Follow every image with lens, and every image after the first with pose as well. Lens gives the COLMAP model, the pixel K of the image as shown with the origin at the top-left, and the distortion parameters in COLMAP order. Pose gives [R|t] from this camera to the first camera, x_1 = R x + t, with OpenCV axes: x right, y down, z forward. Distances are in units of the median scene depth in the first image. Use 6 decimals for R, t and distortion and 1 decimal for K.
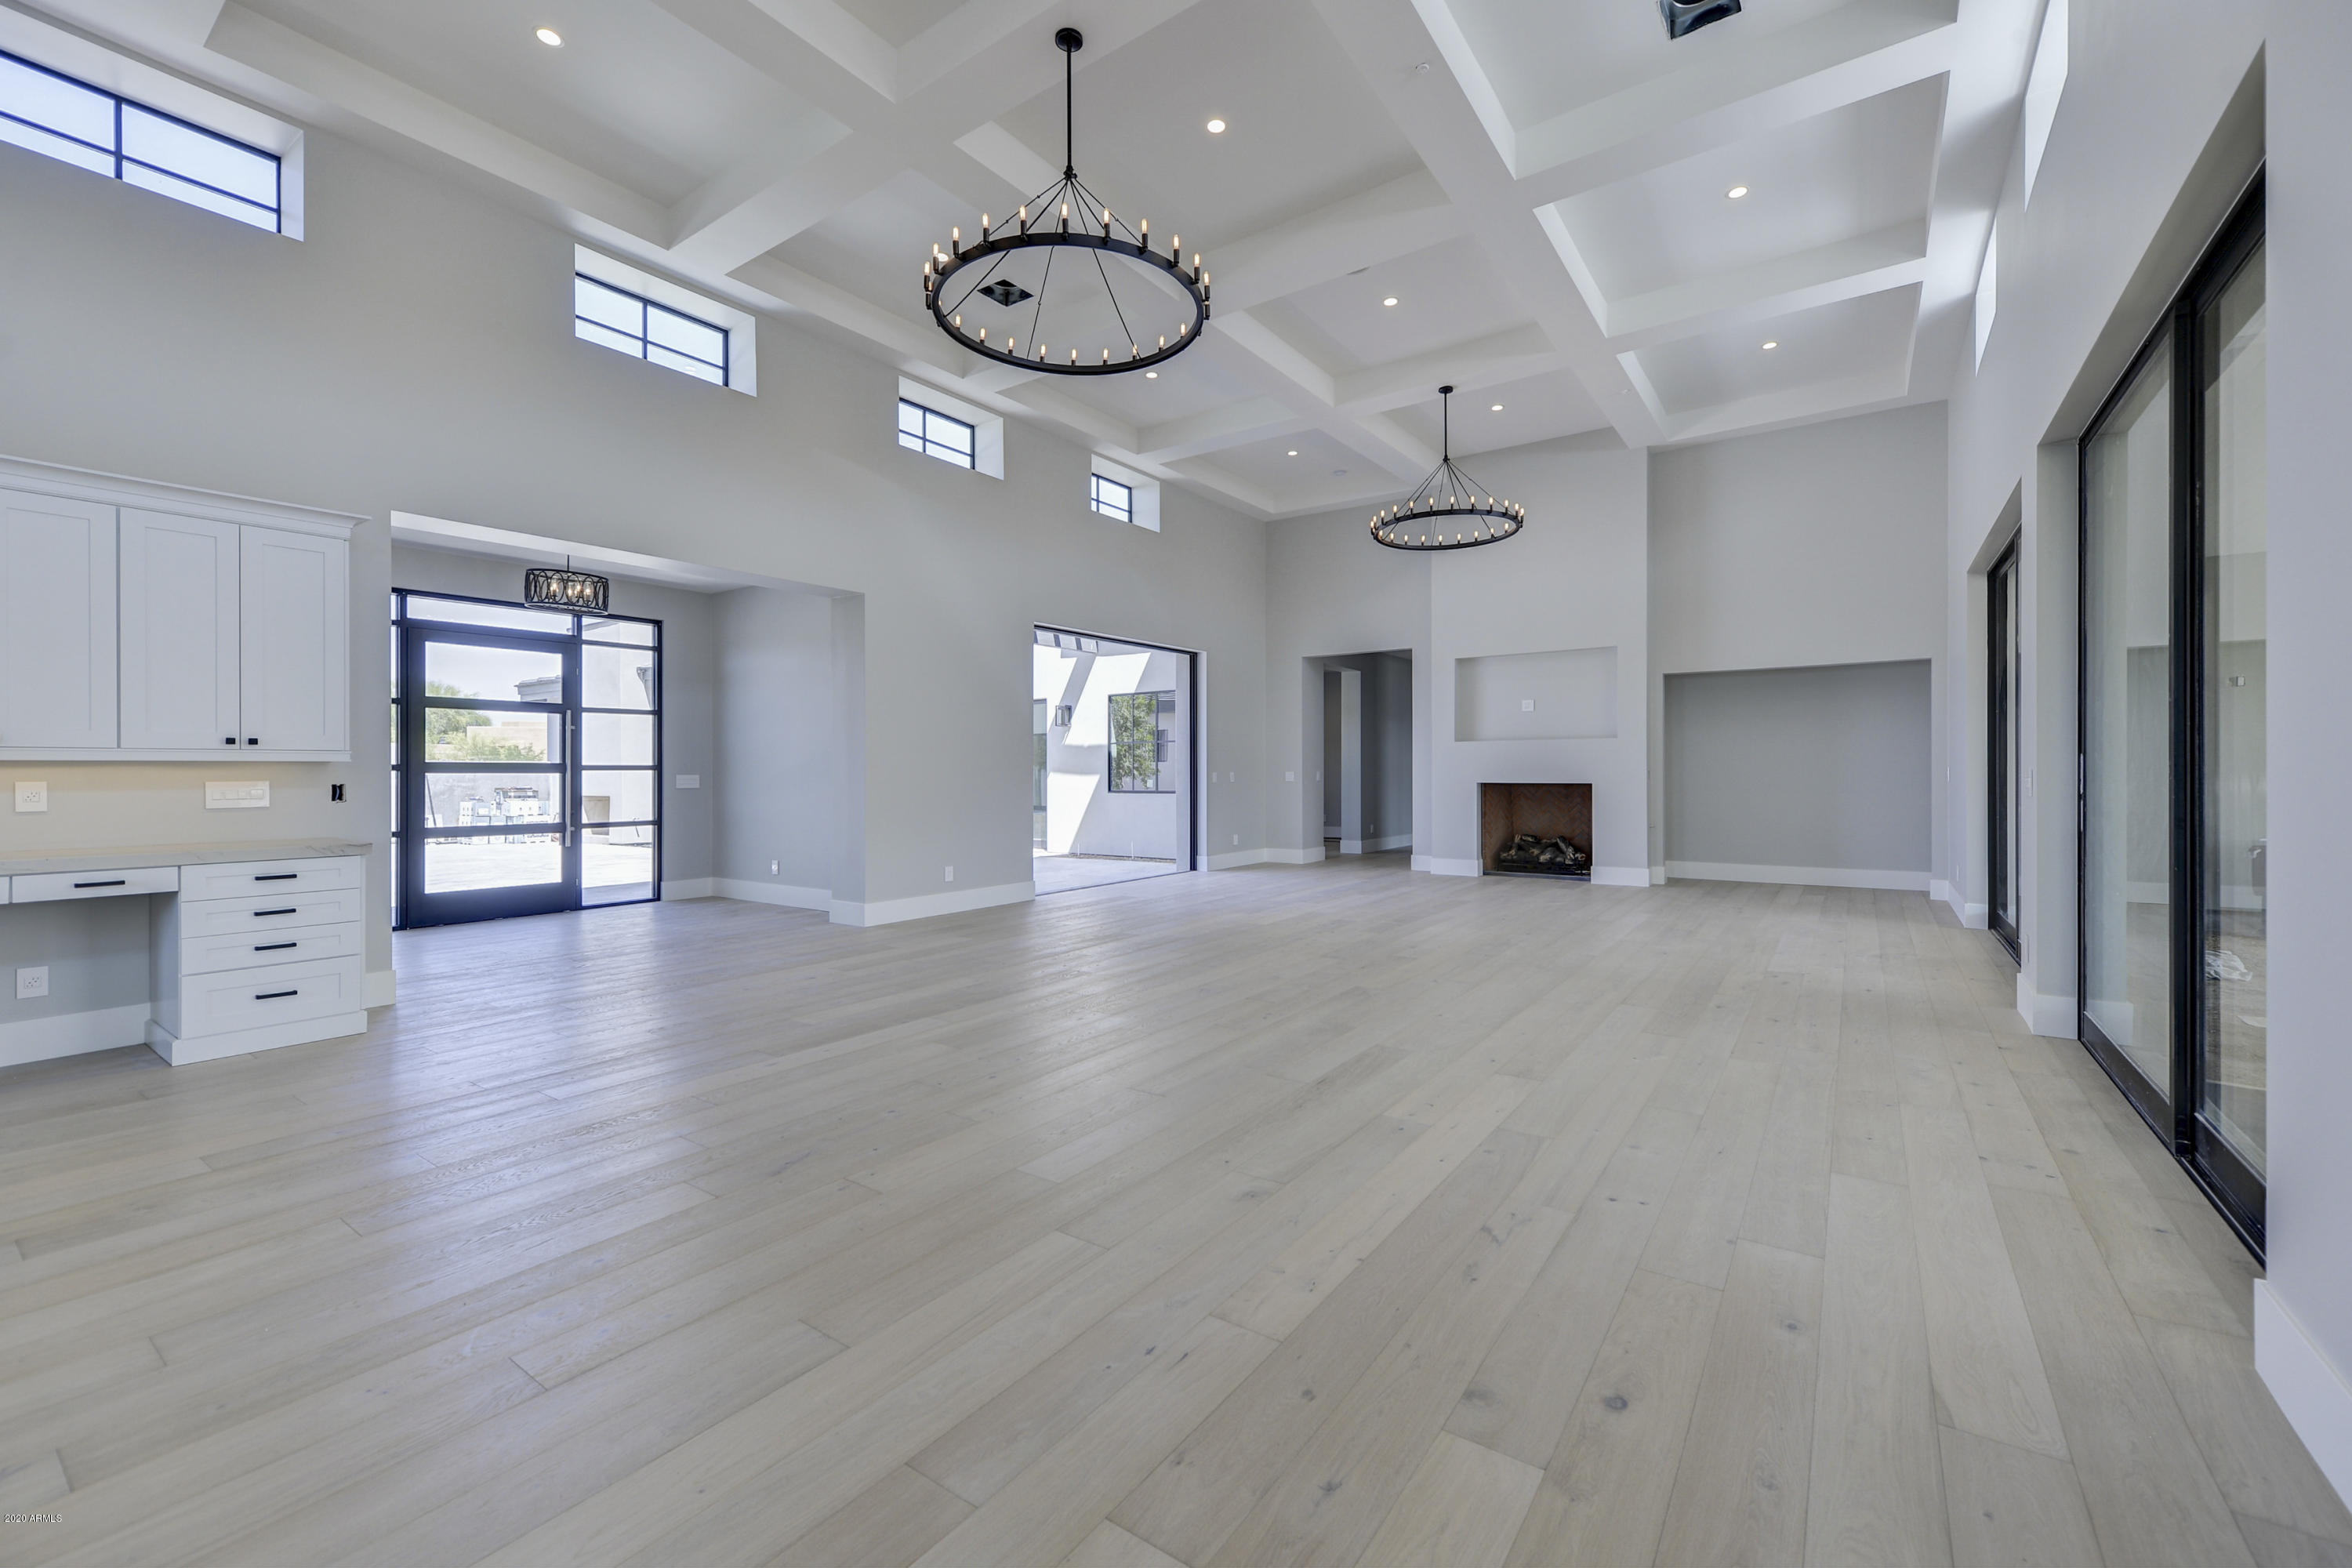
lens RADIAL K [[948.4, 0, 1183.2], [0, 948.4, 774.4], [0, 0, 1]] dist [-0.000845, -0.000030]
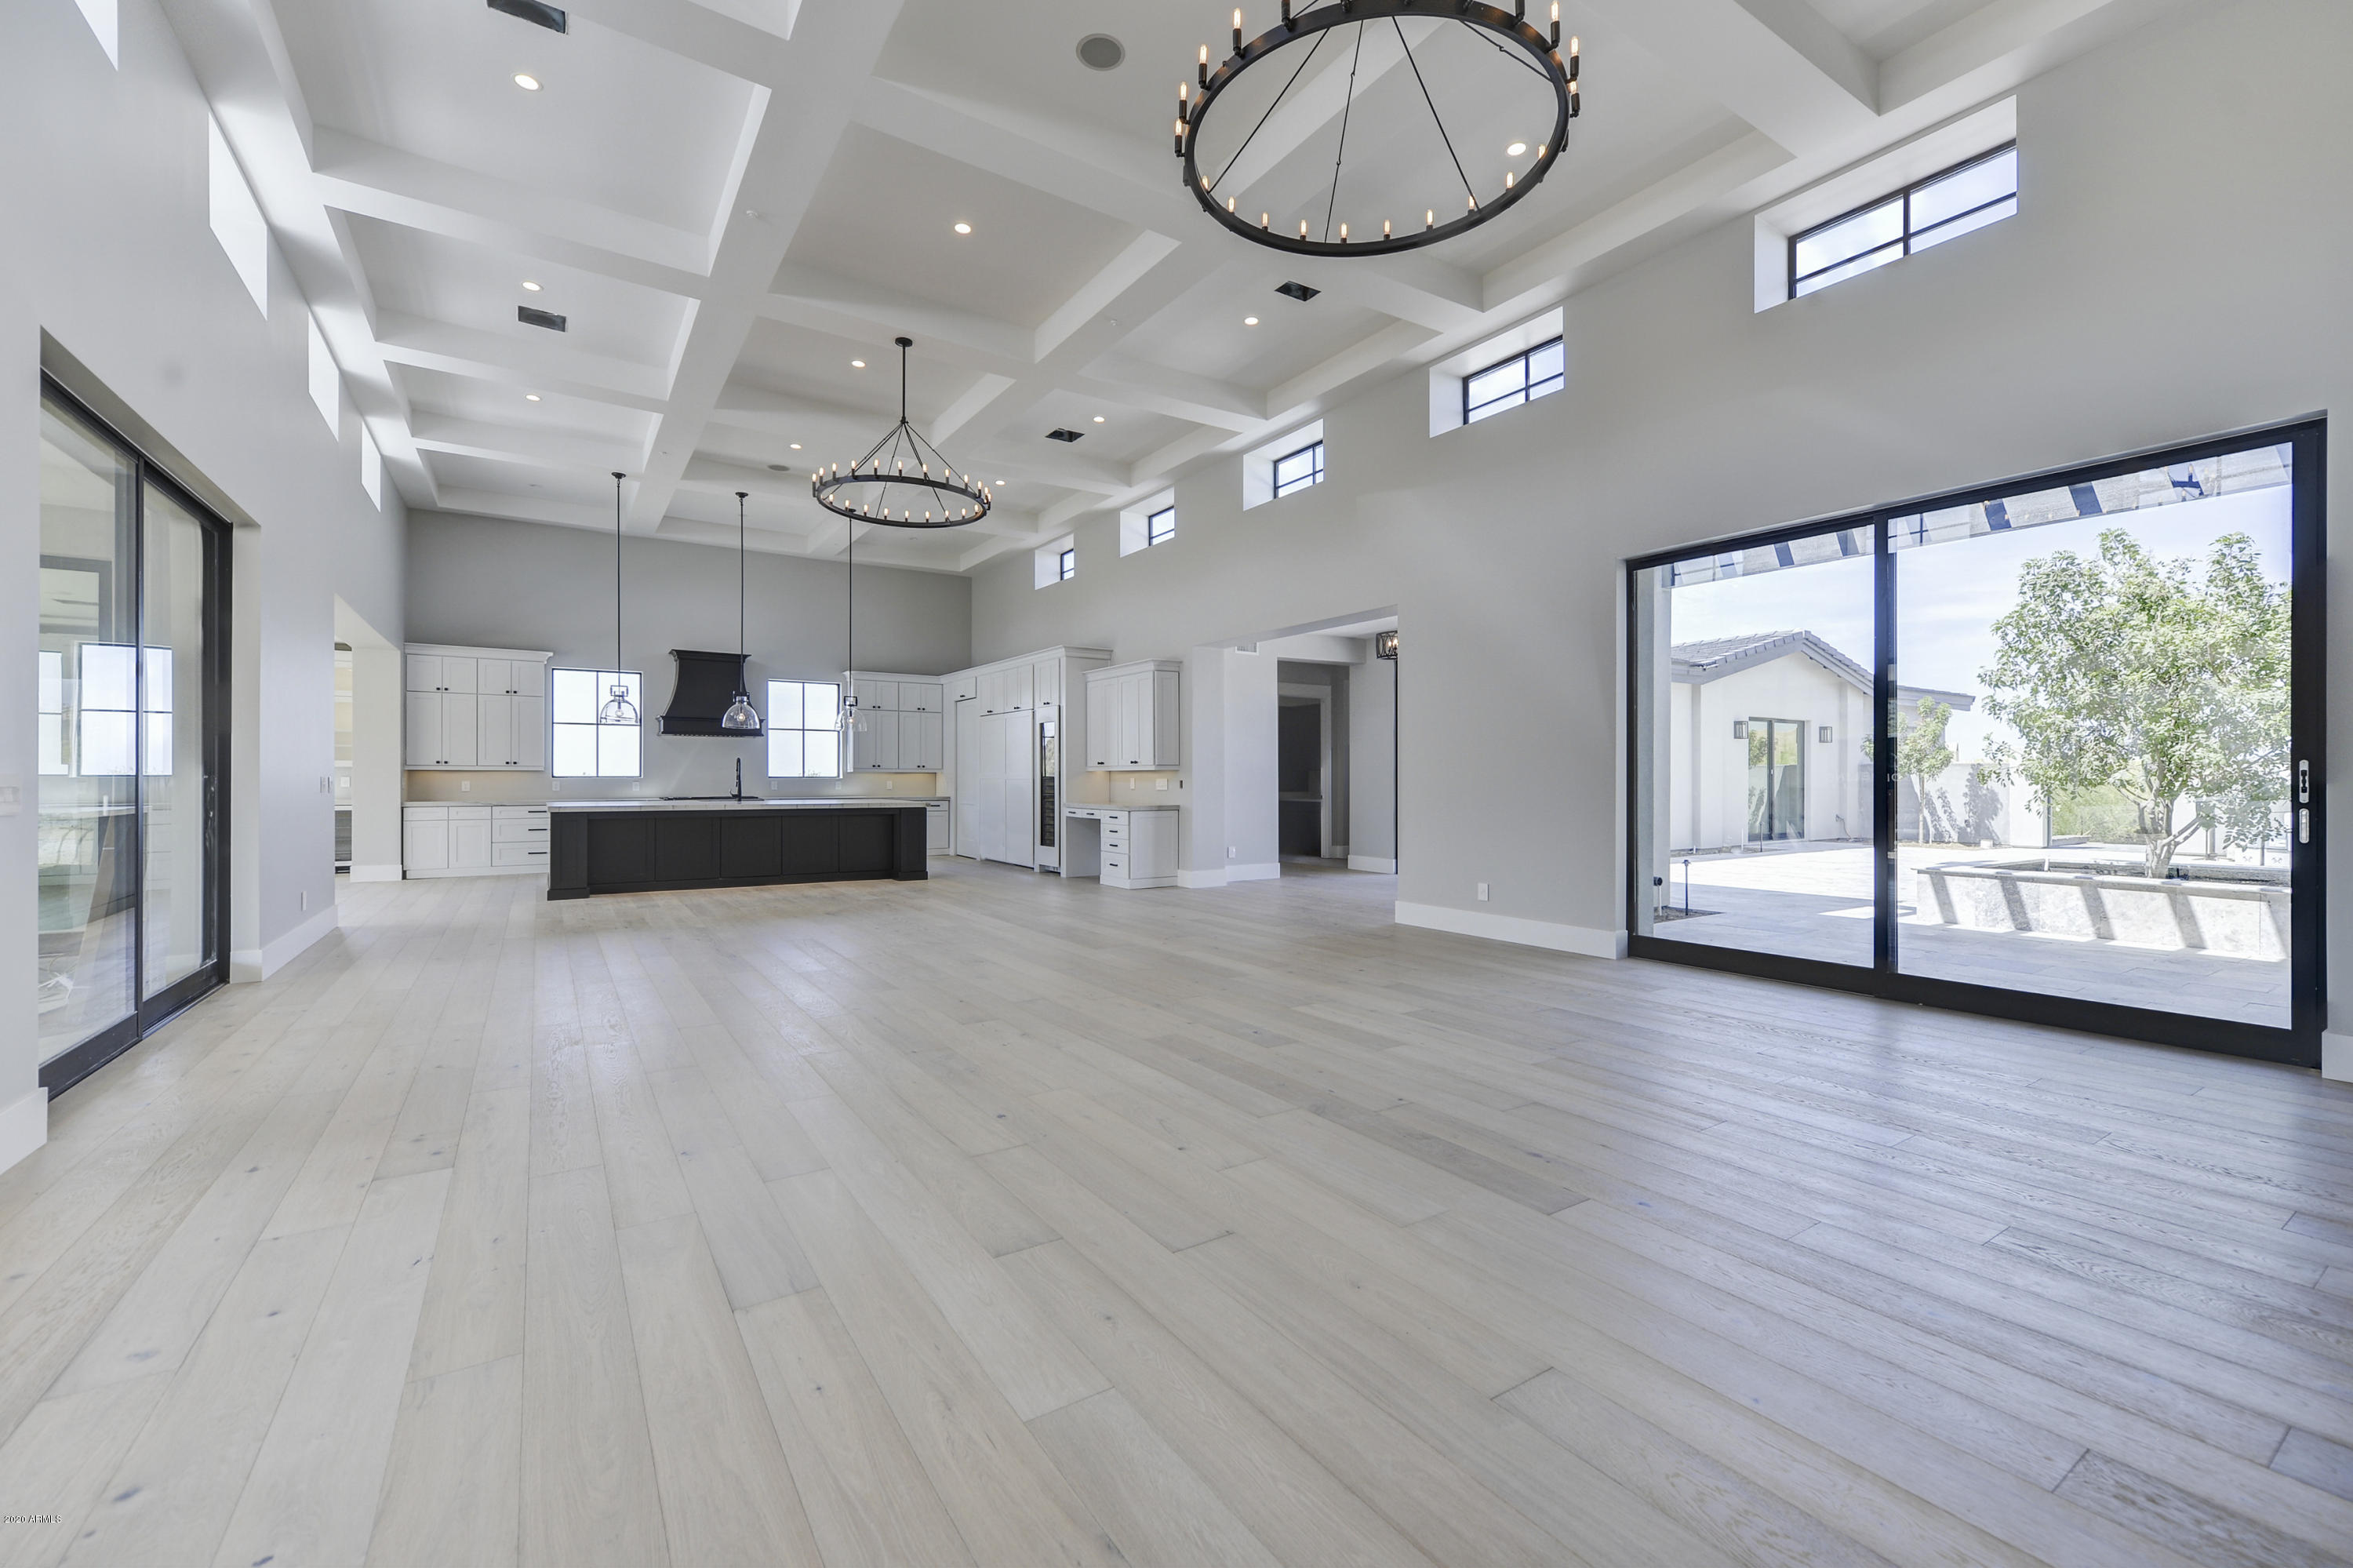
lens RADIAL K [[994.2, 0, 1203.2], [0, 994.2, 778.4], [0, 0, 1]] dist [0.069477, -0.000087]
pose [[-0.358354, -0.000570, -0.933586, 1.405443], [-0.004260, 0.999990, 0.001025, 0.003395], [0.933576, 0.004345, -0.358353, 2.208263]]
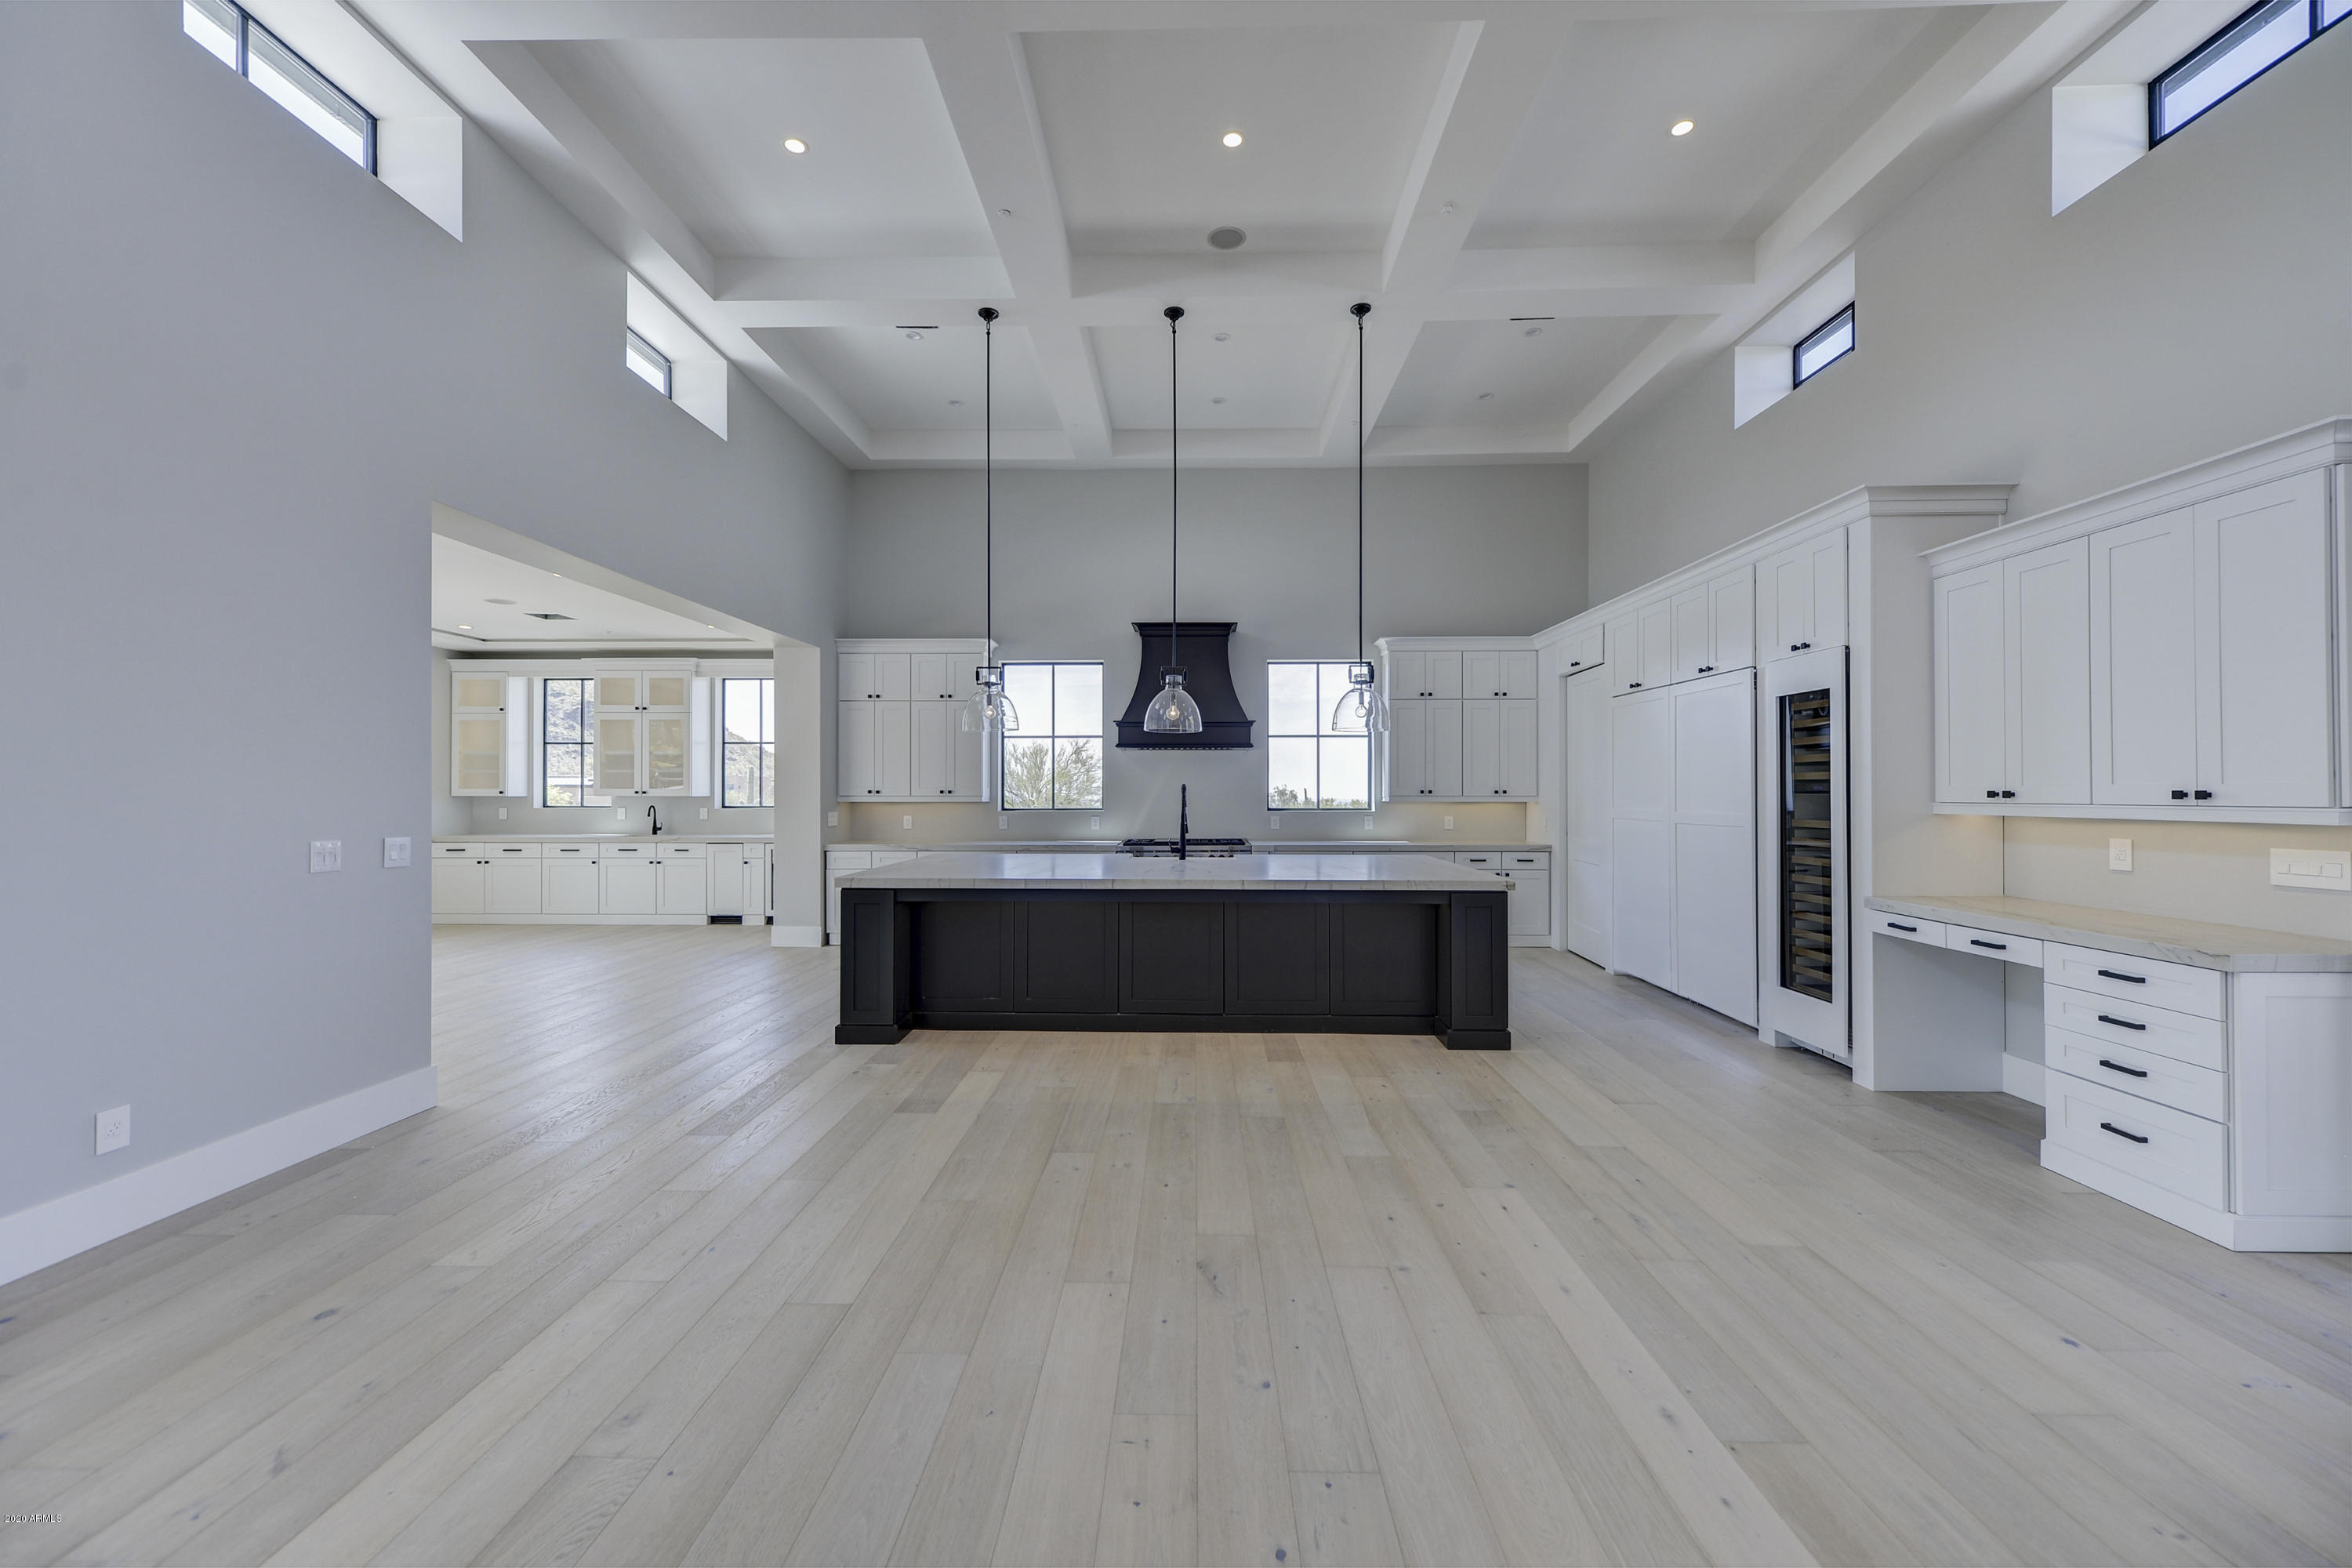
lens RADIAL K [[948.4, 0, 1183.2], [0, 948.4, 774.4], [0, 0, 1]] dist [-0.000845, -0.000030]
pose [[-0.826110, -0.006092, -0.563475, 0.089911], [-0.000408, 0.999948, -0.010213, -0.046042], [0.563508, -0.008207, -0.826070, 1.245993]]
